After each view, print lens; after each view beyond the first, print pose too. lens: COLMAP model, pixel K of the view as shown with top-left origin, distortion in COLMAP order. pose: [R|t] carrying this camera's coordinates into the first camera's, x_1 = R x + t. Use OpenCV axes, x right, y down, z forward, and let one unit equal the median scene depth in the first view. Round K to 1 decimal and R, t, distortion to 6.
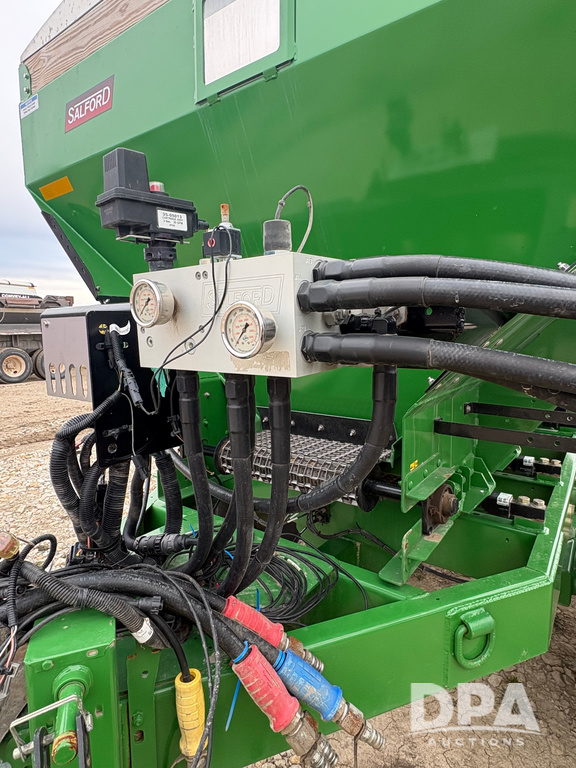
lens RADIAL K [[428.1, 0, 288.0], [0, 428.1, 384.0], [0, 0, 1]] dist [-0.002889, 0.000189]
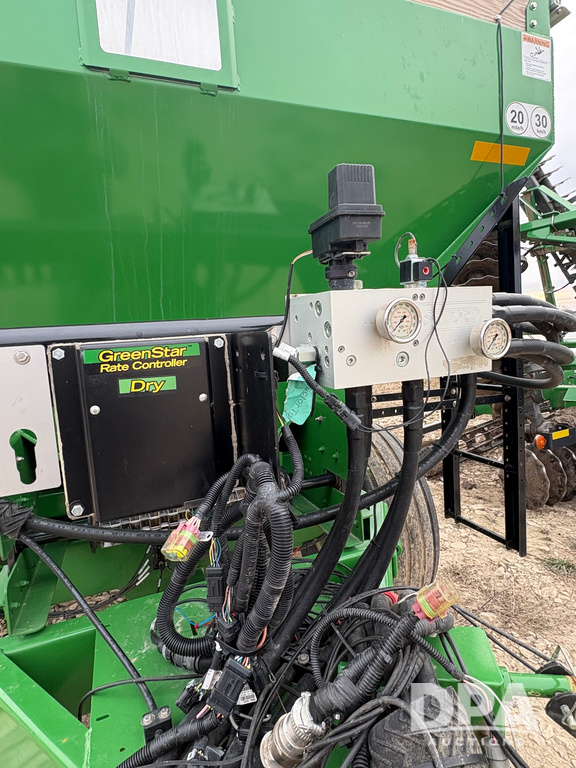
lens RADIAL K [[428.1, 0, 288.0], [0, 428.1, 384.0], [0, 0, 1]] dist [-0.002889, 0.000189]
pose [[0.532831, -0.119598, 0.837727, -0.845273], [0.169043, 0.985052, 0.033112, -0.069789], [-0.829165, 0.123969, 0.545084, 0.410964]]
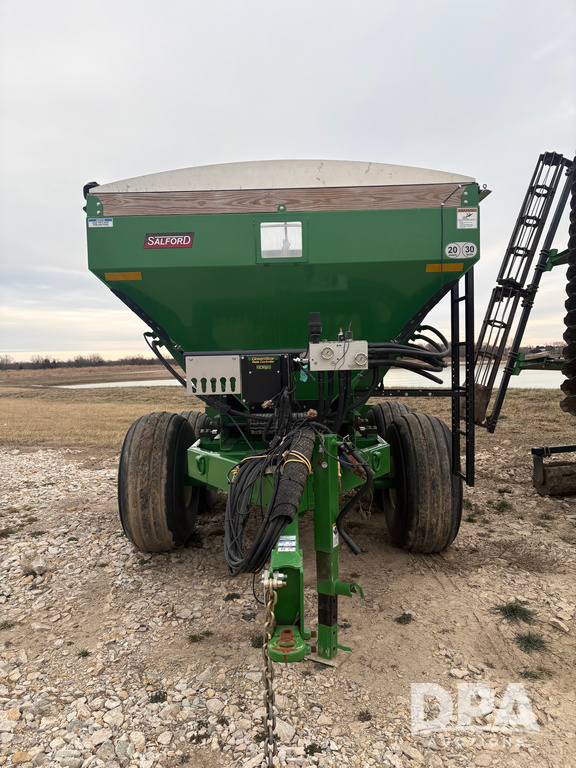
lens RADIAL K [[599.6, 0, 288.0], [0, 599.6, 384.0], [0, 0, 1]] dist [0.000311, -0.003987]
pose [[0.813481, -0.047557, 0.579644, -2.316406], [0.095092, 0.994115, -0.051890, 0.209327], [-0.573765, 0.097331, 0.813216, -1.958050]]
